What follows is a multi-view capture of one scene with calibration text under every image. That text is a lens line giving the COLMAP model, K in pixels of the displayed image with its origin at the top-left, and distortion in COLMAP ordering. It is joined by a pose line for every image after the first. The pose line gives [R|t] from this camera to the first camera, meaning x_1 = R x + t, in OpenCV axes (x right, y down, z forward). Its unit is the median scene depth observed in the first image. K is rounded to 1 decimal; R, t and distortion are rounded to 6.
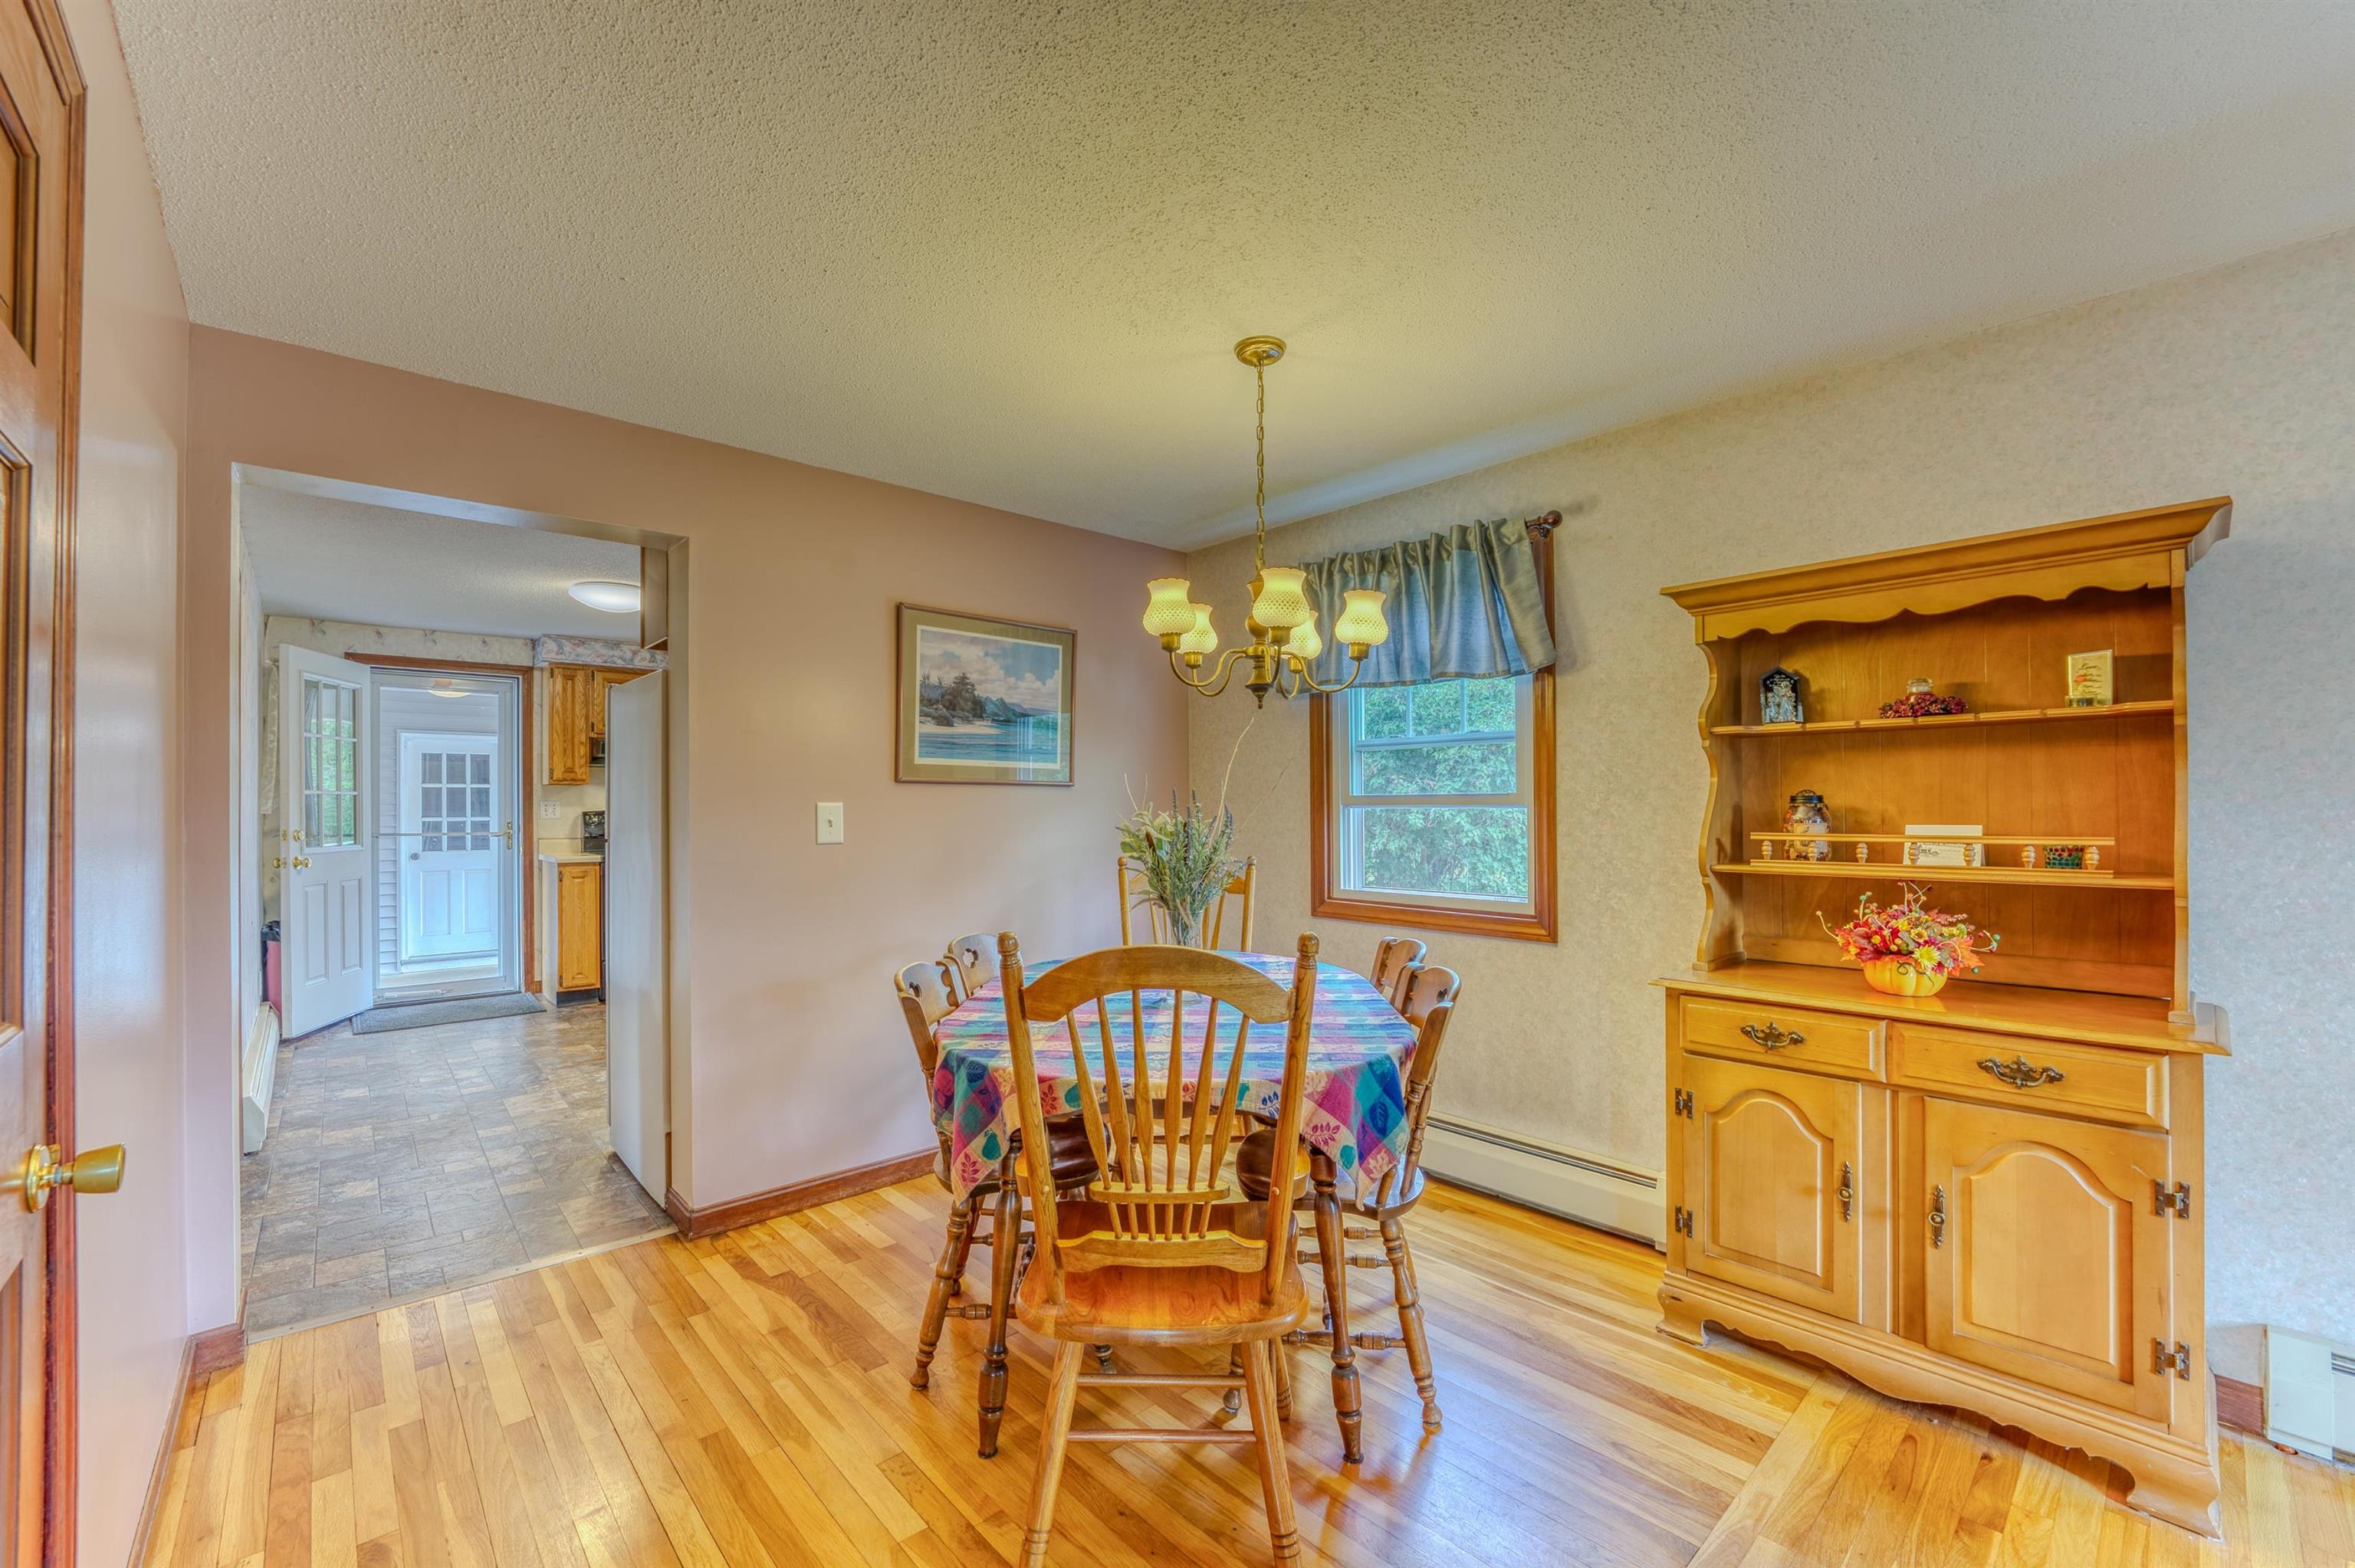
lens RADIAL K [[942.6, 0, 1161.5], [0, 942.6, 797.6], [0, 0, 1]] dist [-0.020919, 0.000611]
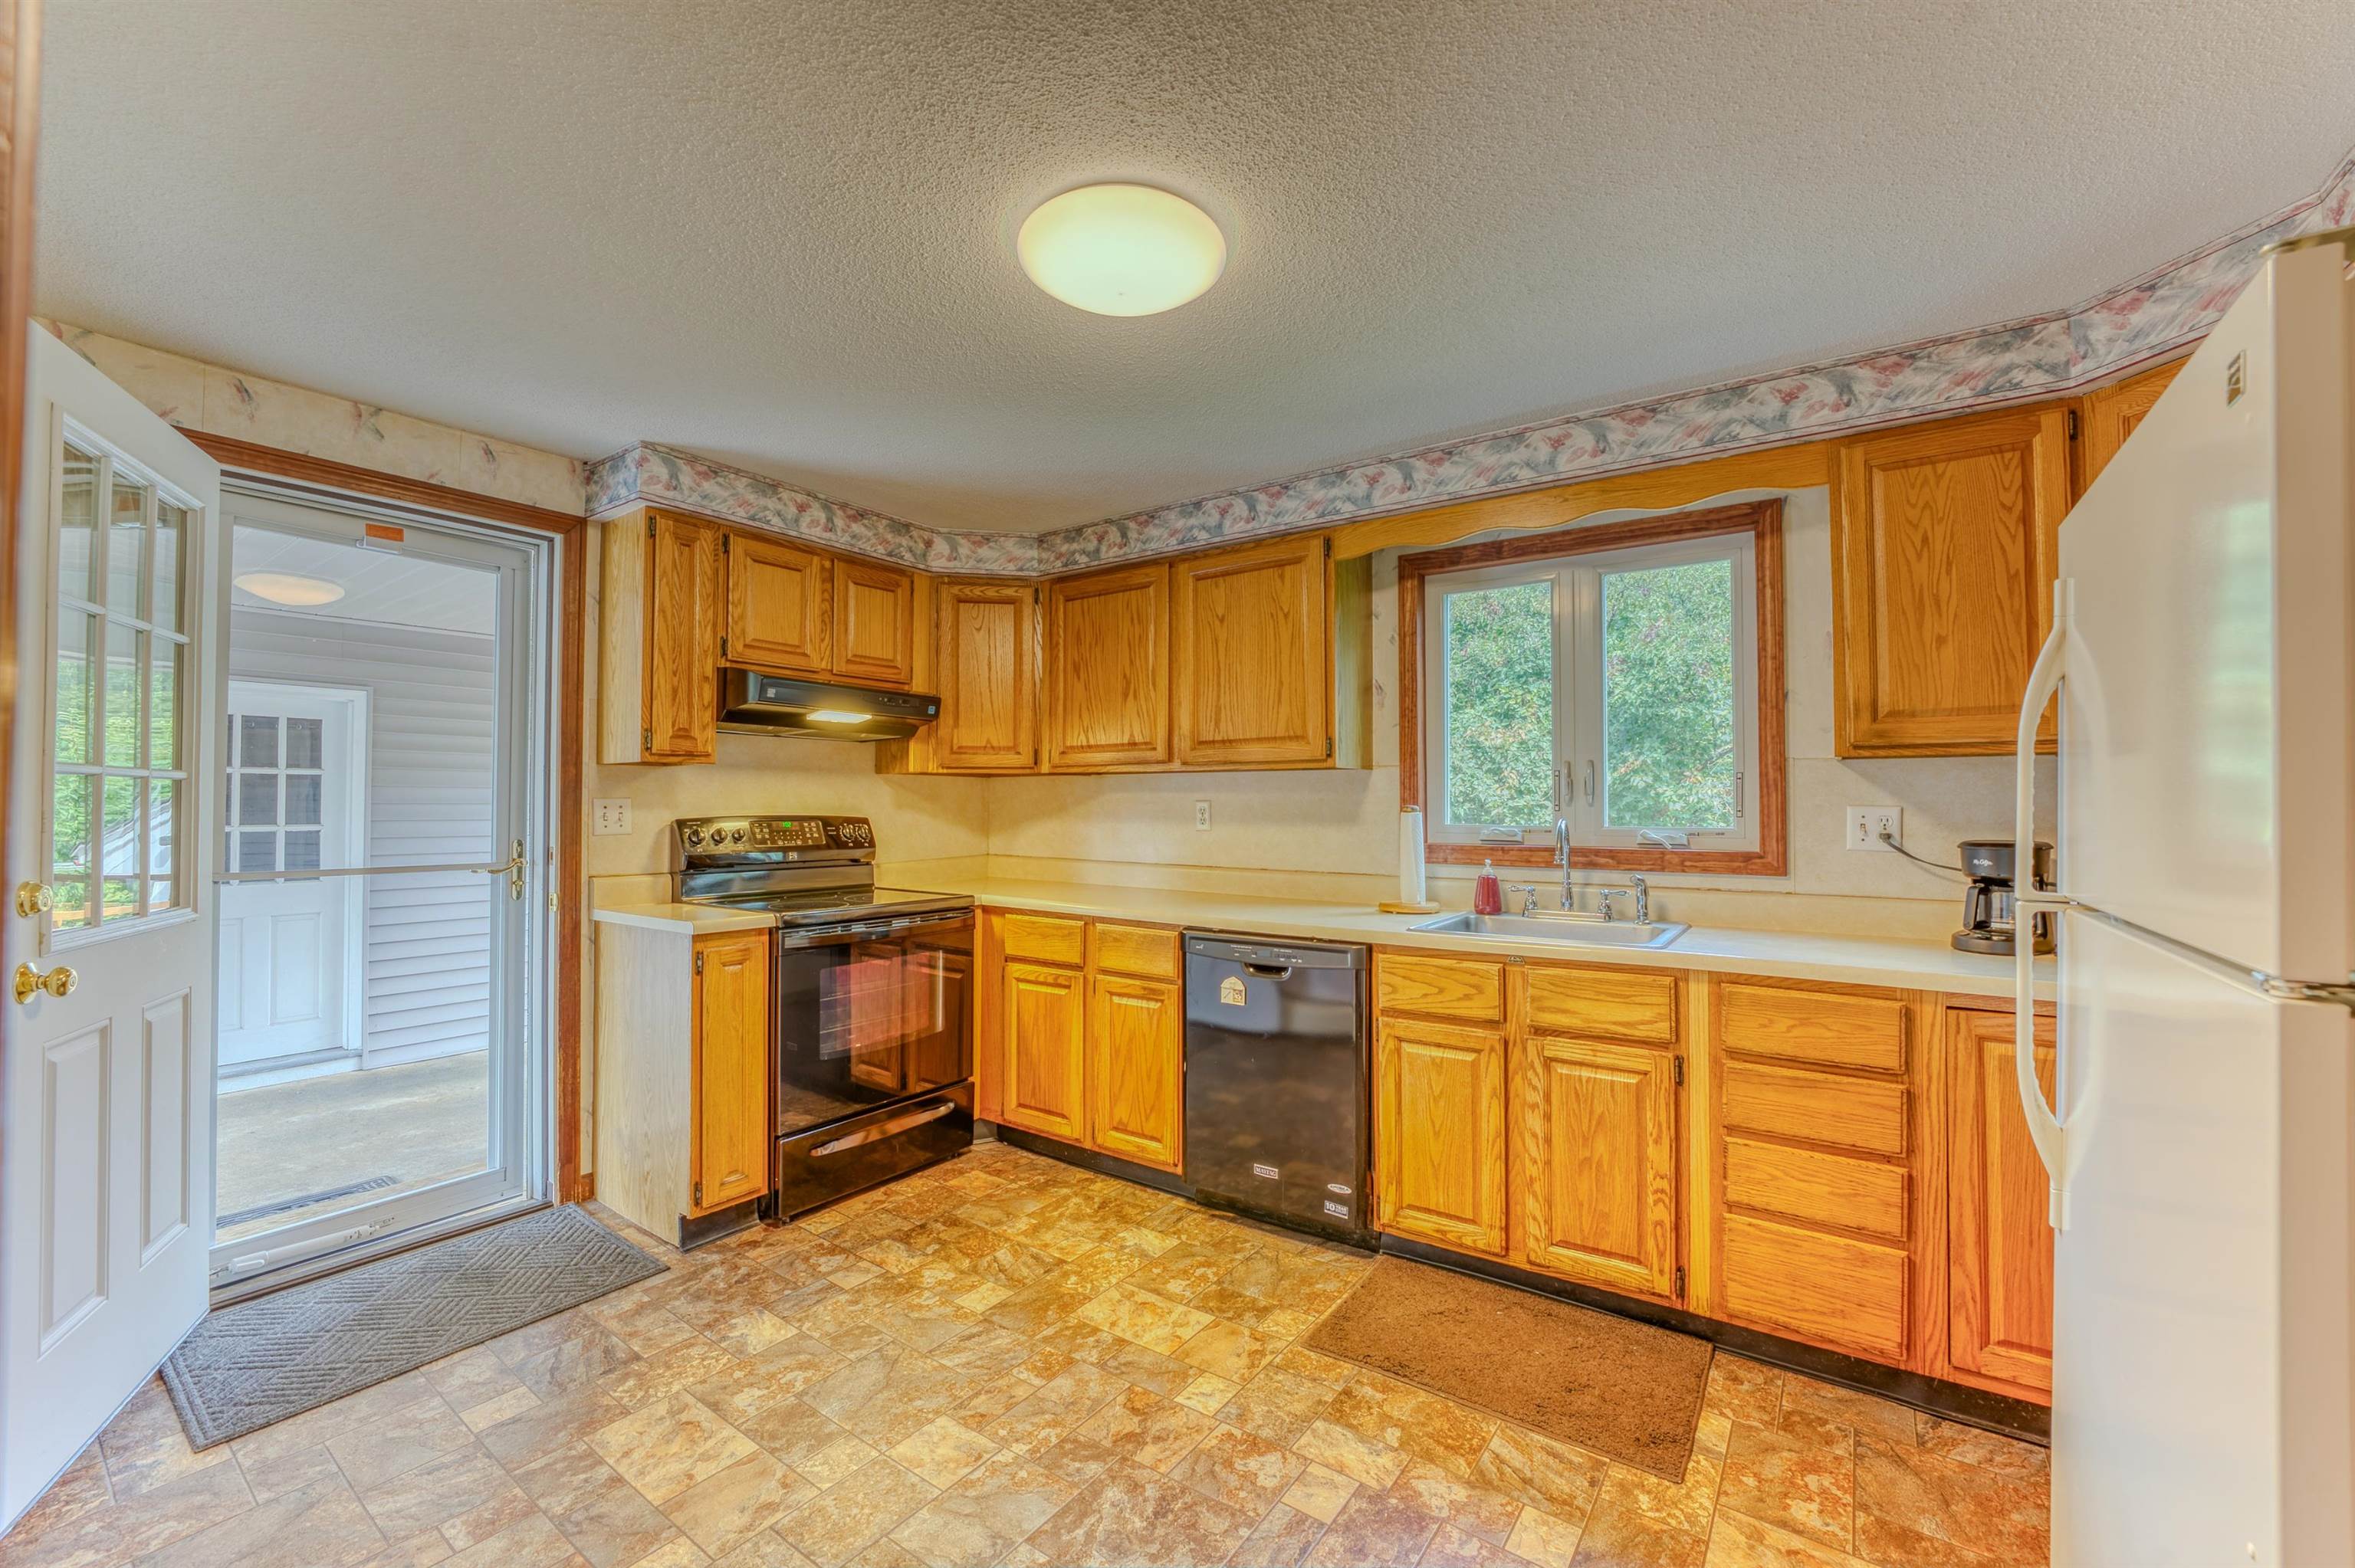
lens RADIAL K [[942.6, 0, 1174.7], [0, 942.6, 784.6], [0, 0, 1]] dist [-0.020919, 0.000611]
pose [[0.975208, 0.009449, 0.221090, -0.487698], [-0.005848, 0.999839, -0.016936, 0.003320], [-0.221214, 0.015223, 0.975106, 0.471072]]
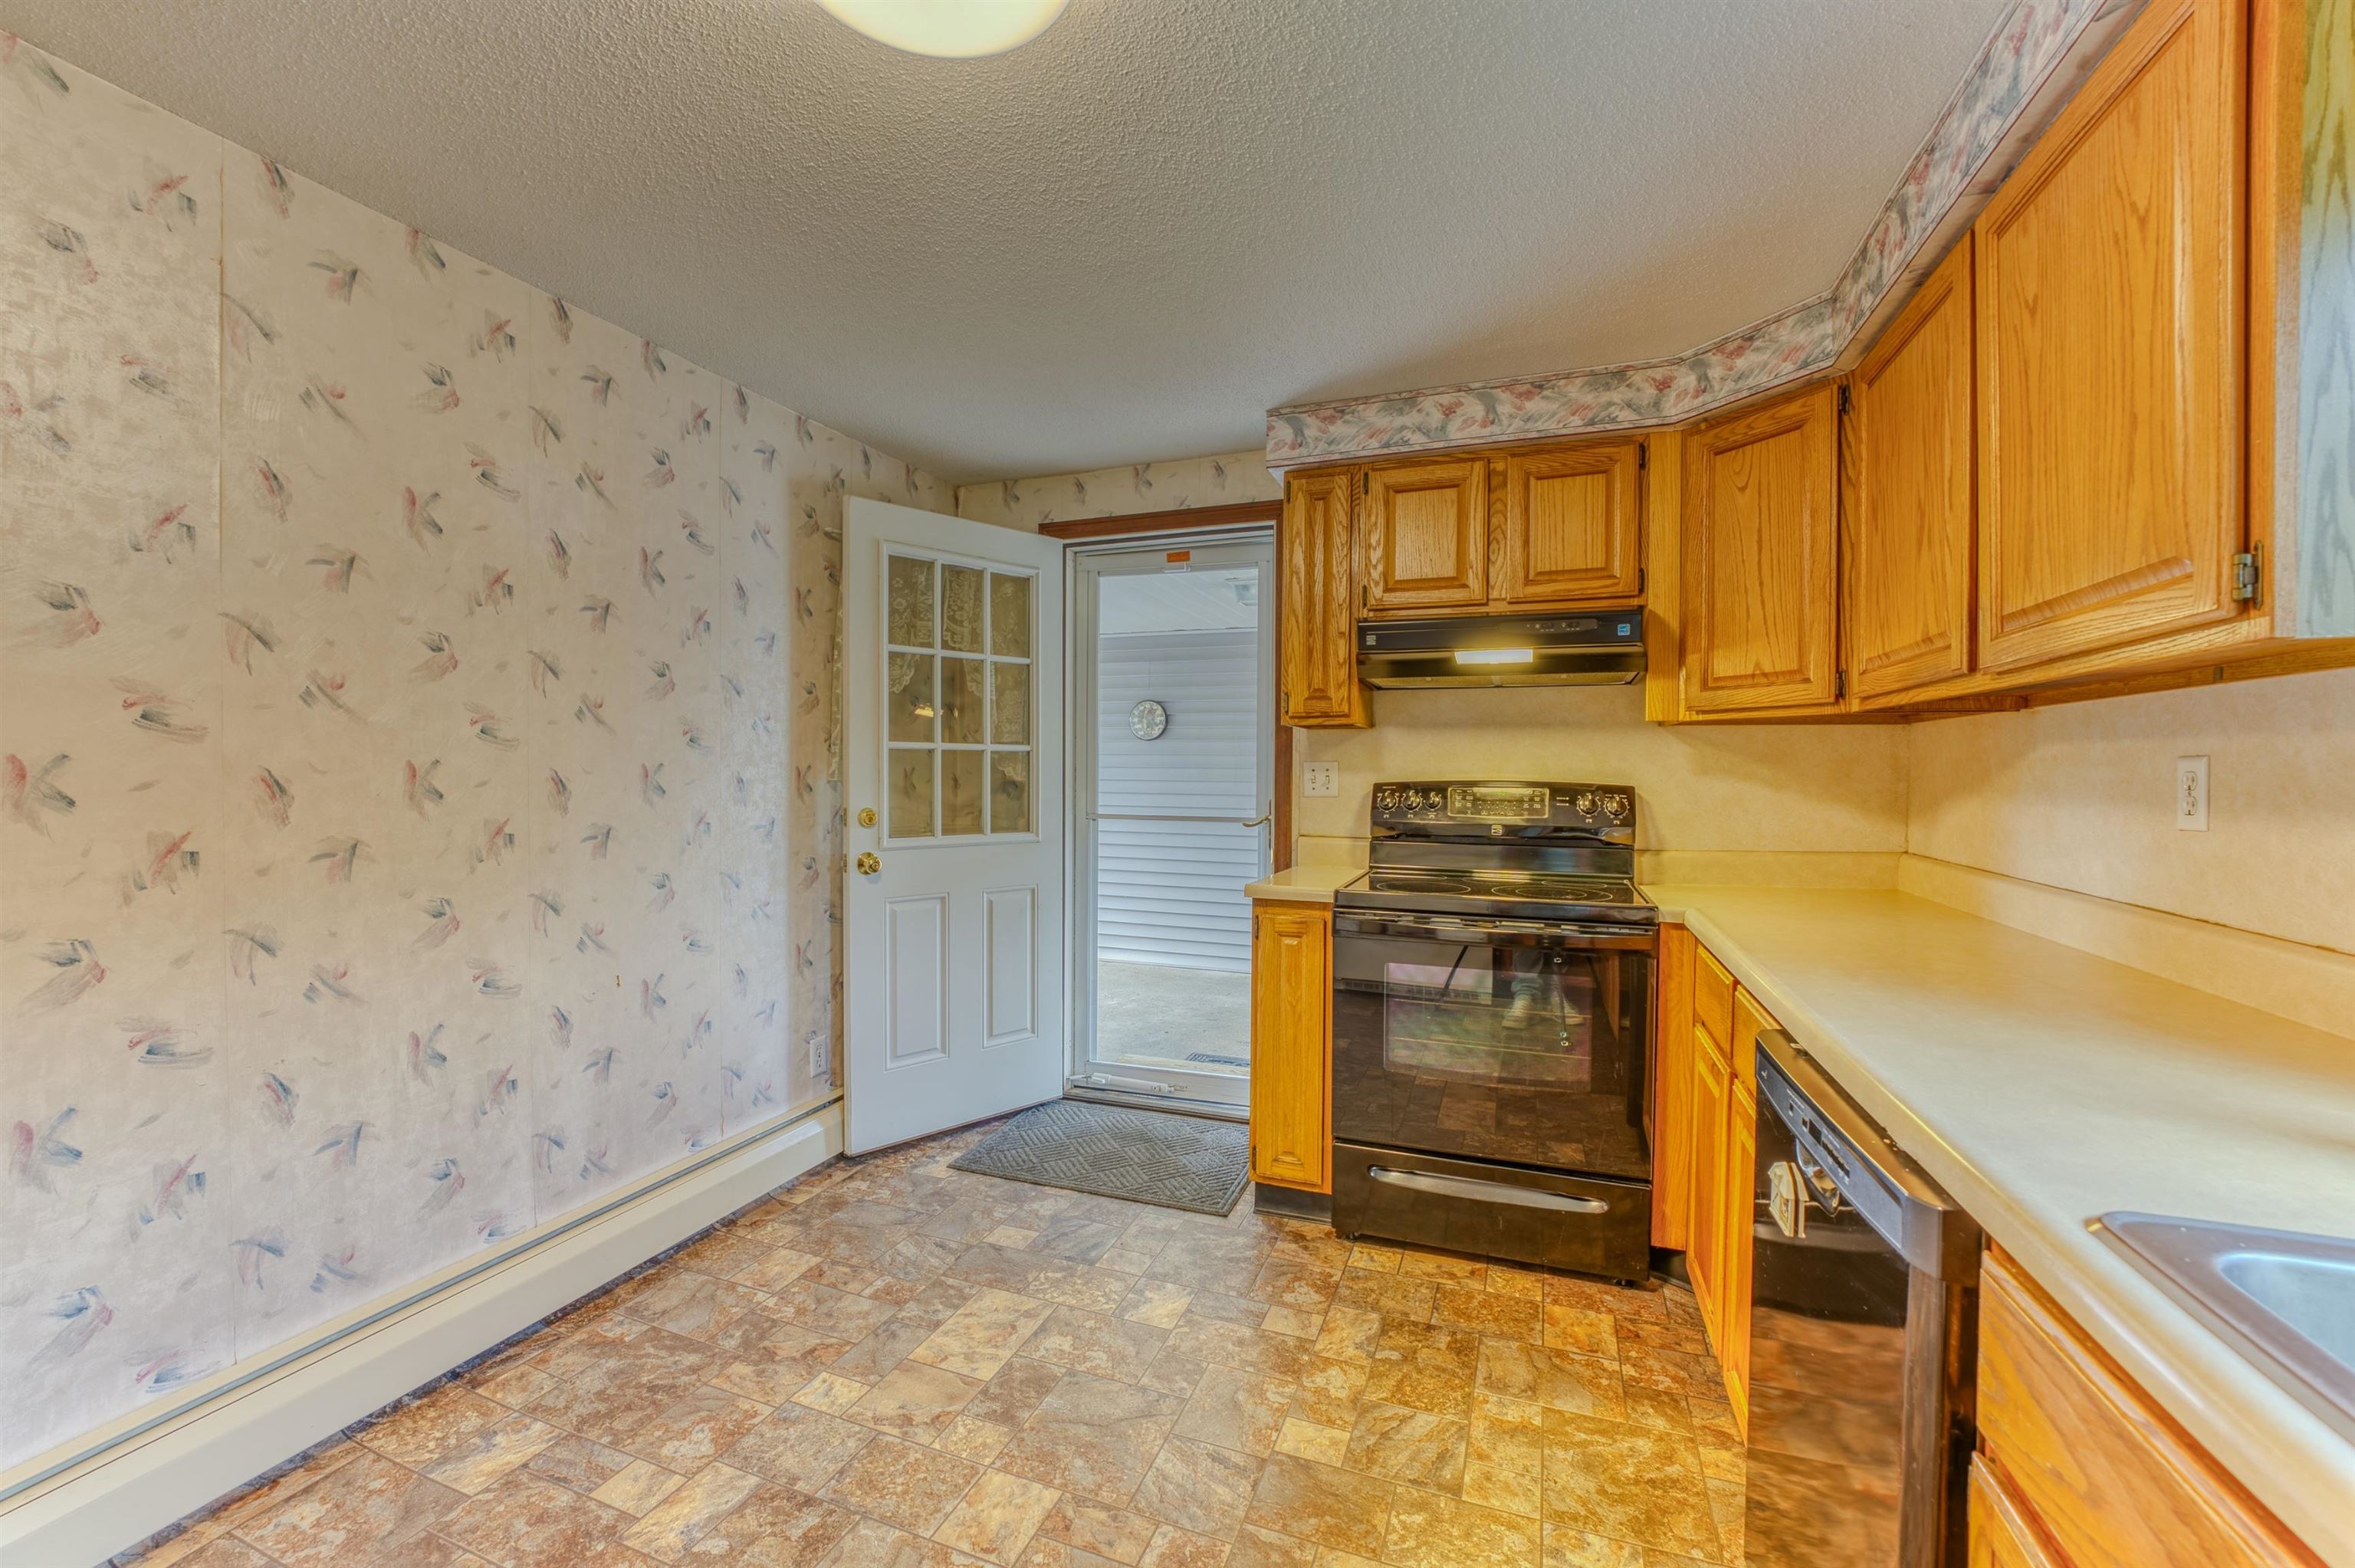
lens RADIAL K [[942.6, 0, 1158.3], [0, 942.6, 786.5], [0, 0, 1]] dist [-0.020919, 0.000611]
pose [[0.456619, 0.020987, -0.889415, -0.248404], [-0.000375, 0.999726, 0.023397, 0.005341], [0.889662, -0.010350, 0.456502, 0.705386]]
